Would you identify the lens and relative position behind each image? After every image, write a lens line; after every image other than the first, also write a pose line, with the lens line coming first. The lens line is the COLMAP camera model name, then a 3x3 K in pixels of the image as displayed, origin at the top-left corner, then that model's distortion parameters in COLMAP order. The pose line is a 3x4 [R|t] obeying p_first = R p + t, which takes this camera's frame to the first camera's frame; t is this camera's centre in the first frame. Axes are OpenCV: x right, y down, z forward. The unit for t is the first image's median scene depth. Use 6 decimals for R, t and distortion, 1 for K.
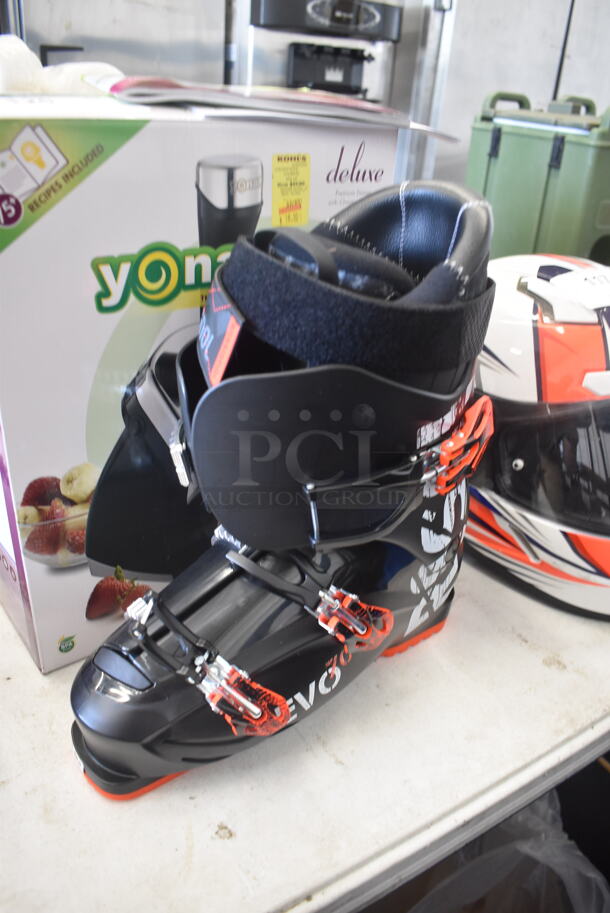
lens RADIAL K [[704.2, 0, 305.0], [0, 704.2, 456.5], [0, 0, 1]] dist [-0.104333, 0.011142]
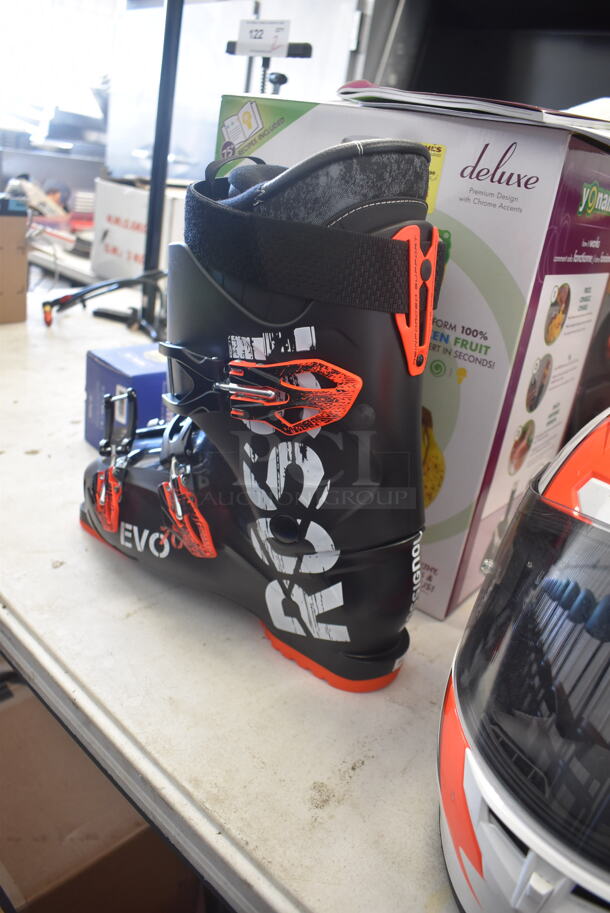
lens RADIAL K [[704.2, 0, 305.0], [0, 704.2, 456.5], [0, 0, 1]] dist [-0.104333, 0.011142]
pose [[0.264522, 0.353507, -0.897252, 1.075809], [-0.562914, 0.812045, 0.153982, -0.105390], [0.783043, 0.464344, 0.413798, 0.651228]]
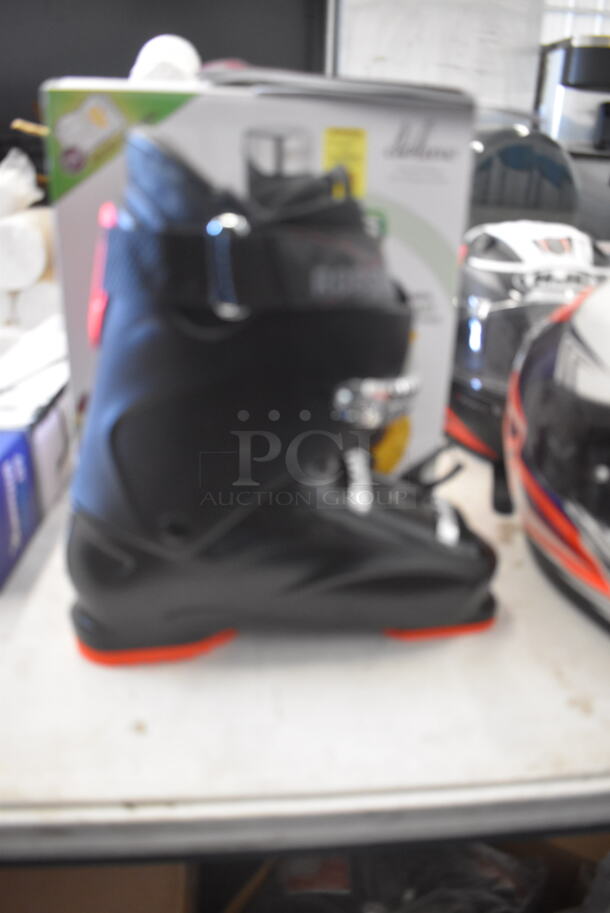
lens RADIAL K [[700.8, 0, 305.0], [0, 700.8, 456.5], [0, 0, 1]] dist [-0.063764, 0.001887]
pose [[0.893113, 0.143531, -0.426319, 0.465102], [-0.186821, 0.980481, -0.061276, 0.144968], [0.409202, 0.134372, 0.902495, 0.074594]]
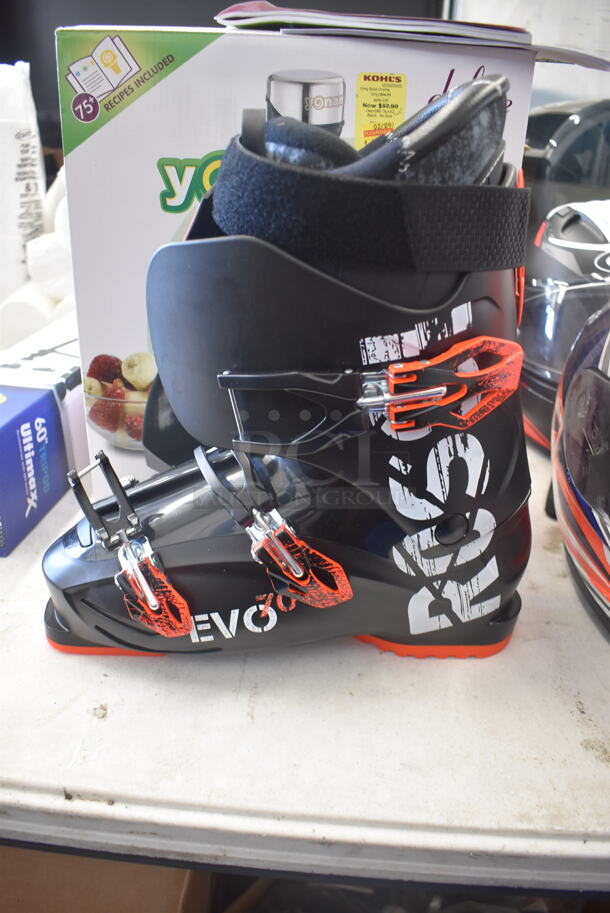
lens RADIAL K [[704.2, 0, 305.0], [0, 704.2, 456.5], [0, 0, 1]] dist [-0.104333, 0.011142]
pose [[0.809324, 0.221067, -0.544173, 0.534617], [-0.266201, 0.963908, -0.004326, 0.107353], [0.523576, 0.148361, 0.838962, 0.237049]]
